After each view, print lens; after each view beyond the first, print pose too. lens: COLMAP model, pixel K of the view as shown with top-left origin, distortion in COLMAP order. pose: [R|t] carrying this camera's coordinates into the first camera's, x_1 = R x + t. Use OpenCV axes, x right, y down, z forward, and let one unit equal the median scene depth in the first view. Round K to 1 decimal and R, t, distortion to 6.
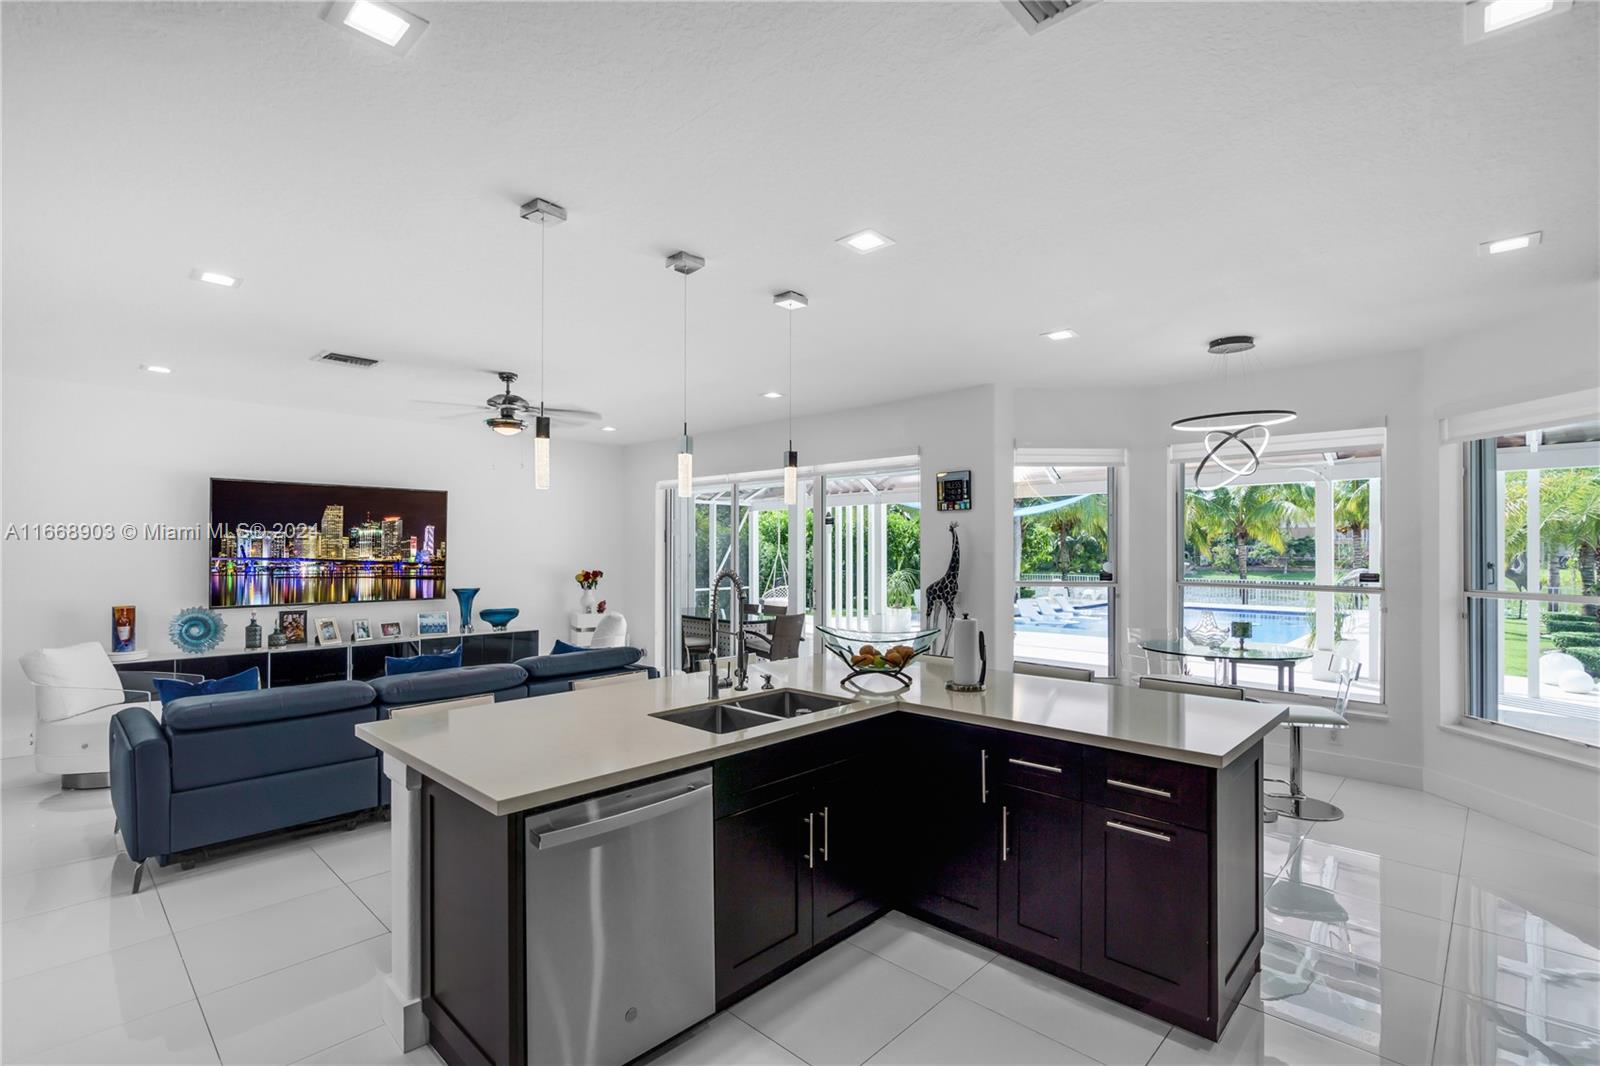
lens RADIAL K [[734.1, 0, 789.2], [0, 734.1, 548.8], [0, 0, 1]] dist [0.001125, 0.000203]
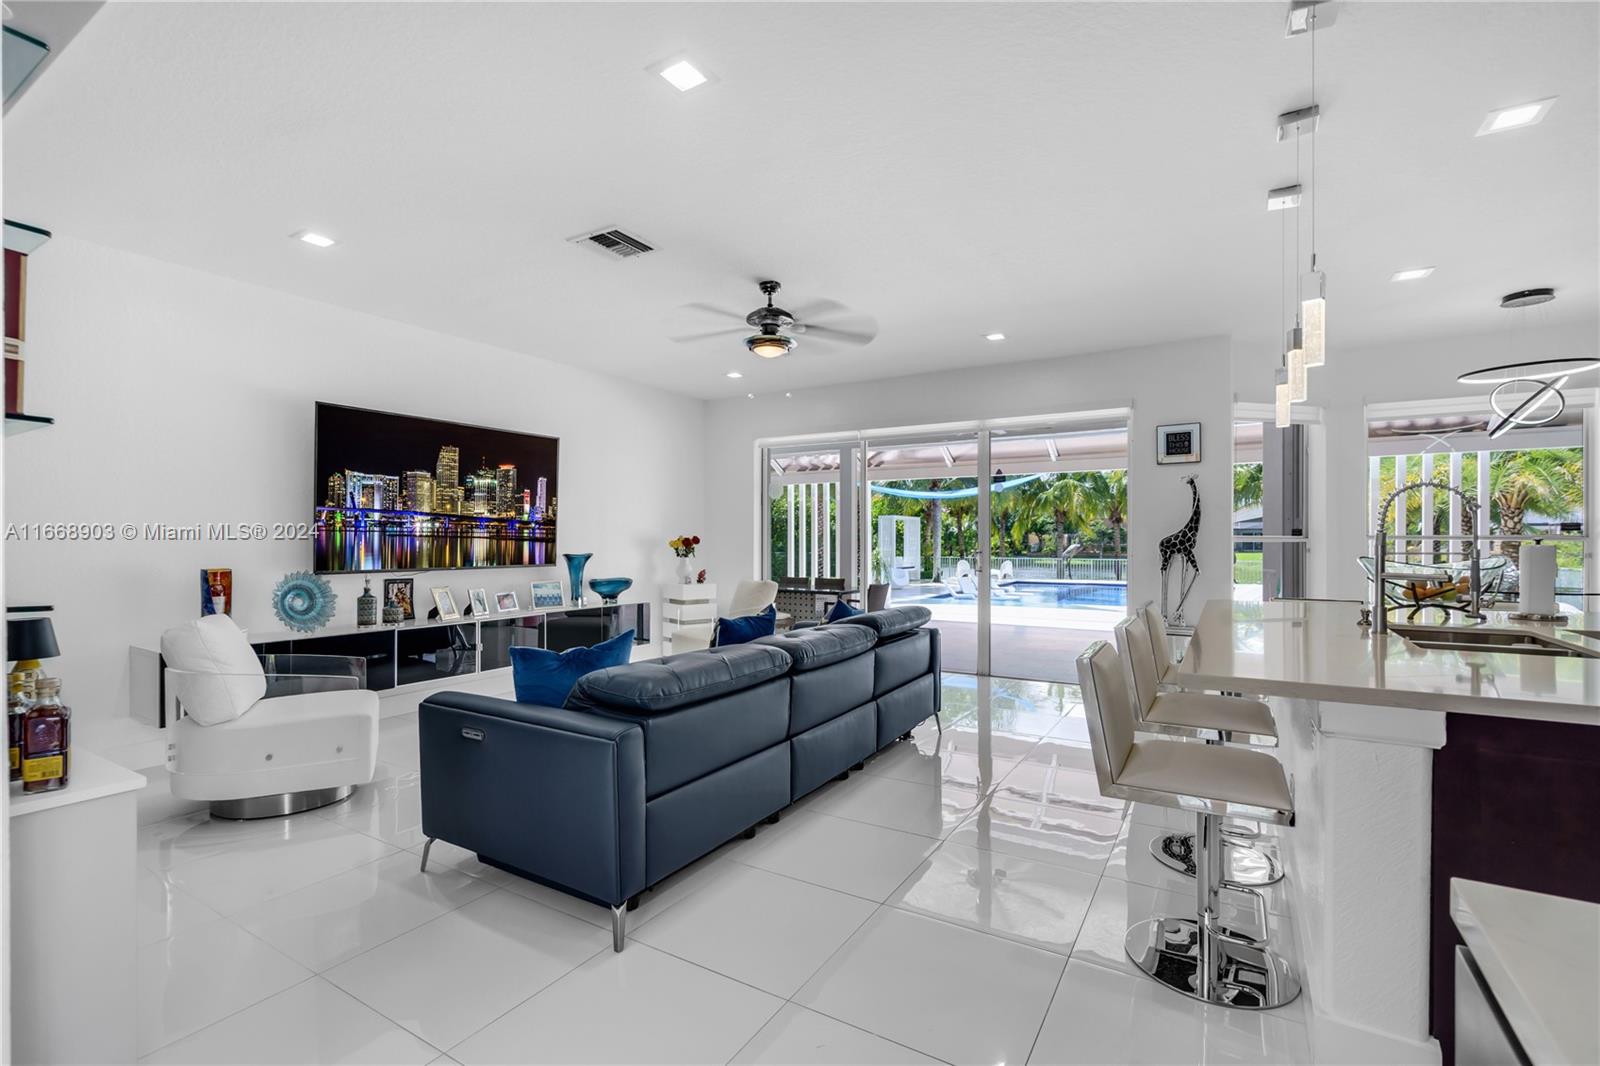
lens RADIAL K [[726.2, 0, 777.3], [0, 726.2, 538.5], [0, 0, 1]] dist [-0.013152, 0.000281]
pose [[0.977129, -0.001316, 0.212644, -0.441256], [0.001679, 0.999997, -0.001525, 0.043038], [-0.212641, 0.001847, 0.977129, 0.154287]]
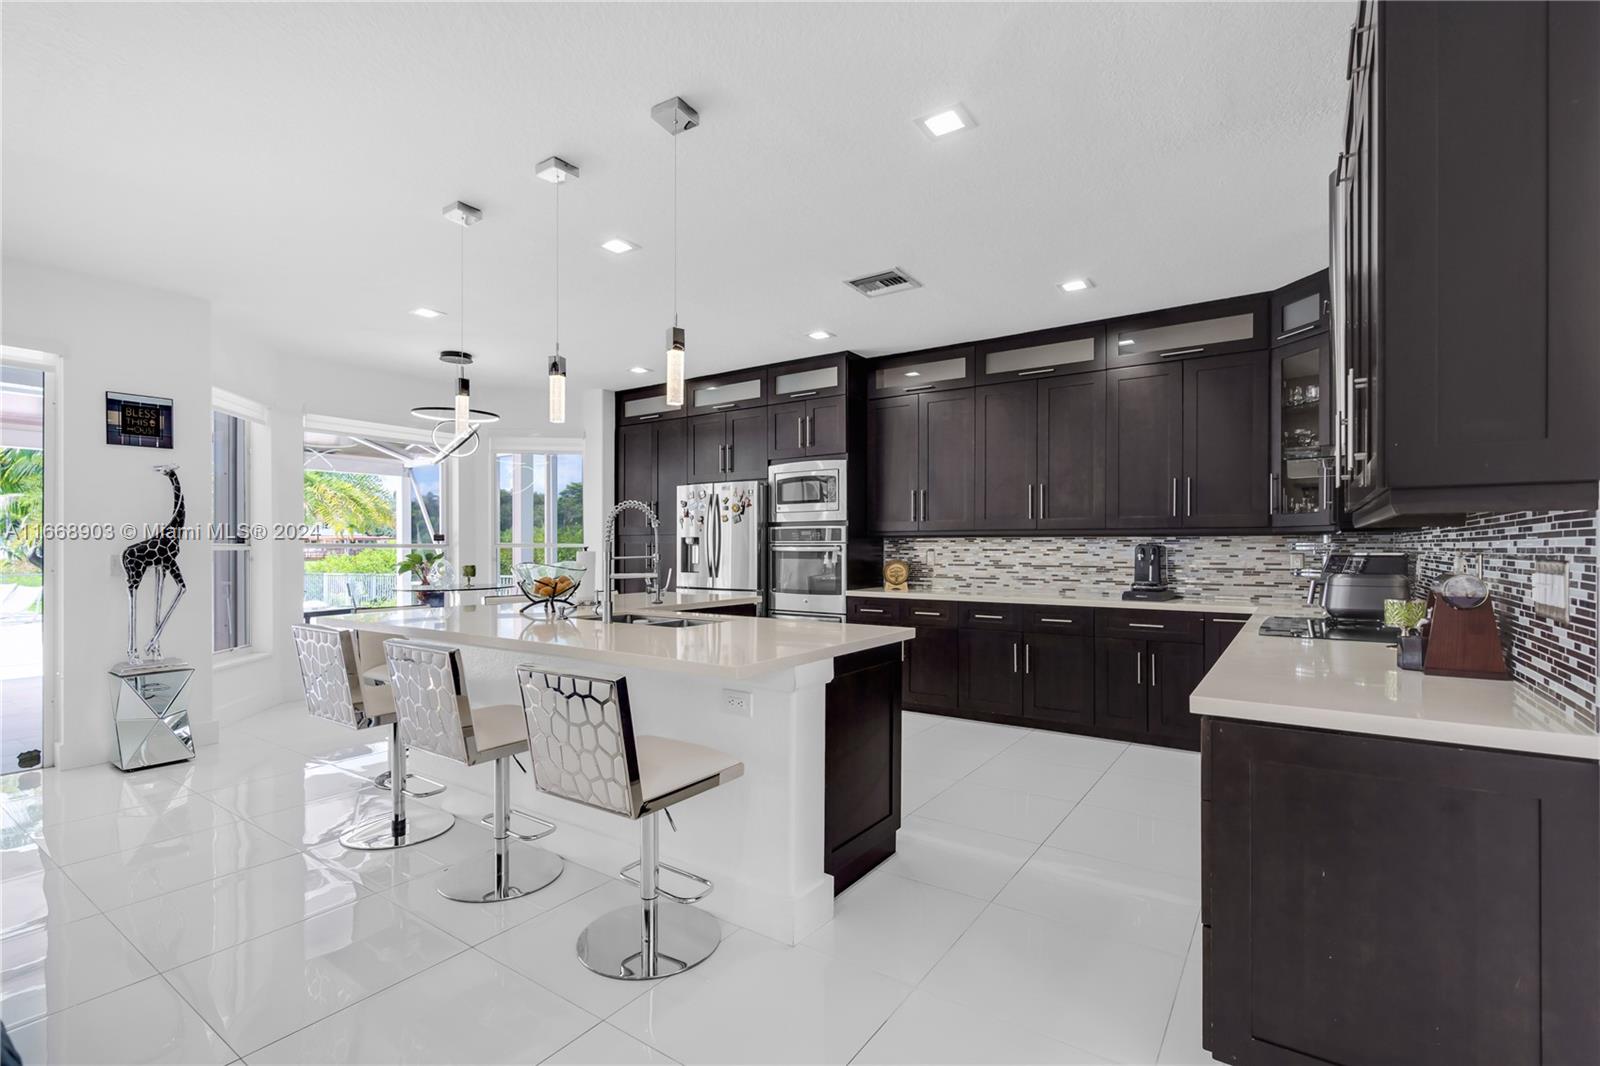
lens RADIAL K [[734.1, 0, 789.2], [0, 734.1, 548.8], [0, 0, 1]] dist [0.001125, 0.000203]
pose [[-0.162906, -0.000295, 0.986642, -0.542291], [-0.000852, 1.000000, 0.000158, 0.044598], [-0.986641, -0.000815, -0.162906, 0.418453]]
